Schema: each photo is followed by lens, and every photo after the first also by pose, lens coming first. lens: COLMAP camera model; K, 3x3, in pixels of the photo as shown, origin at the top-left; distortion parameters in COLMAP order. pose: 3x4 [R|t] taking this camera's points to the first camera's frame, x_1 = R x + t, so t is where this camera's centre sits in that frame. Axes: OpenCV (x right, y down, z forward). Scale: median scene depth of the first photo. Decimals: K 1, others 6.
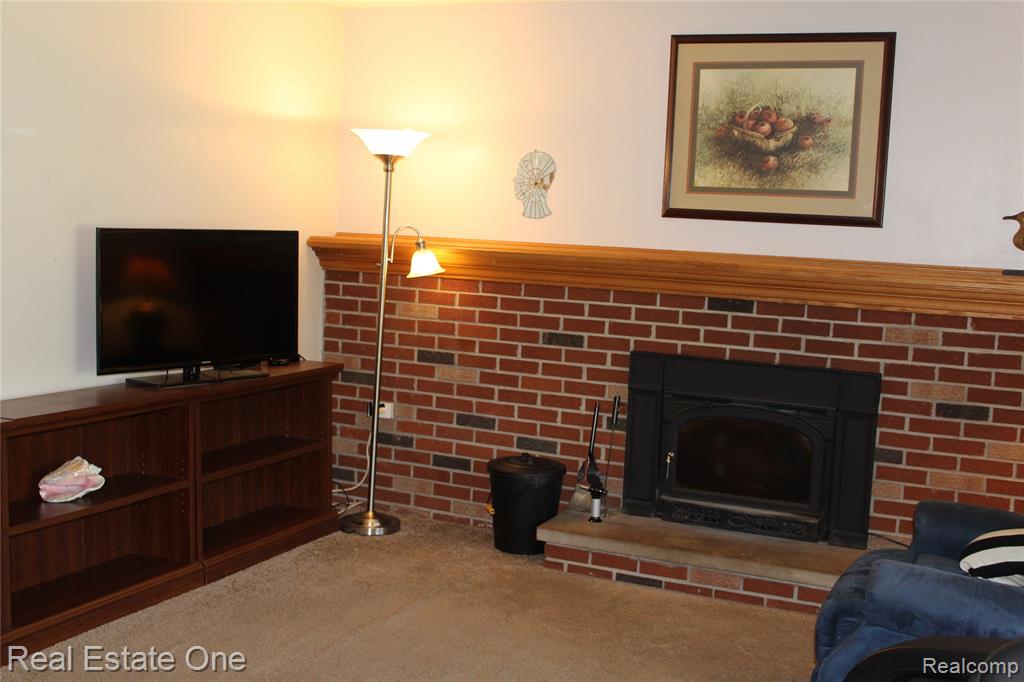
lens RADIAL K [[1187.7, 0, 509.9], [0, 1187.7, 337.3], [0, 0, 1]] dist [-0.074585, 0.000000]
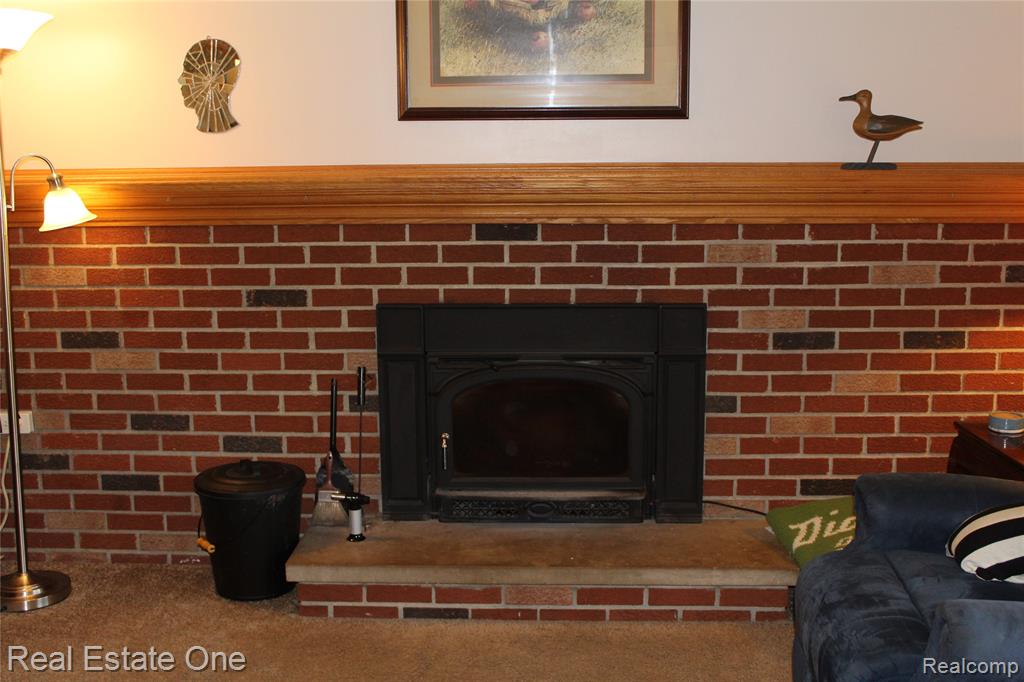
lens RADIAL K [[1187.7, 0, 538.5], [0, 1187.7, 343.3], [0, 0, 1]] dist [-0.074585, 0.000000]
pose [[0.922892, -0.115906, 0.367201, -0.081626], [0.087287, 0.991770, 0.093670, -0.025893], [-0.375036, -0.054396, 0.925413, 0.285139]]
